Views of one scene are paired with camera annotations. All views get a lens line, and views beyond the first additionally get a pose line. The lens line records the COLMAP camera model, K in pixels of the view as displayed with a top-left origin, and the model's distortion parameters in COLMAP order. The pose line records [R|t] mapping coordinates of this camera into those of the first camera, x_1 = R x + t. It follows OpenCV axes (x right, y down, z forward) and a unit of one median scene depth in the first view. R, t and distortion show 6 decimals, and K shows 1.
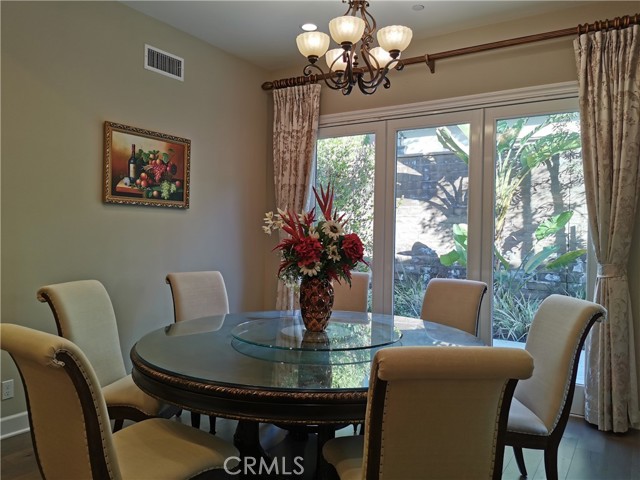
lens RADIAL K [[493.2, 0, 320.0], [0, 493.2, 240.0], [0, 0, 1]] dist [0.022300, 0.001140]
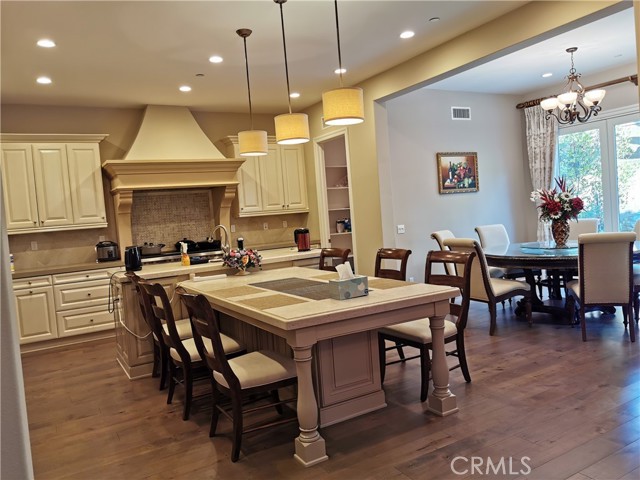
lens RADIAL K [[493.2, 0, 320.0], [0, 493.2, 240.0], [0, 0, 1]] dist [0.022300, 0.001140]
pose [[0.883850, -0.063963, -0.463377, 0.044192], [0.089927, 0.995363, 0.034132, -0.001459], [0.459045, -0.071837, 0.885504, -0.943413]]
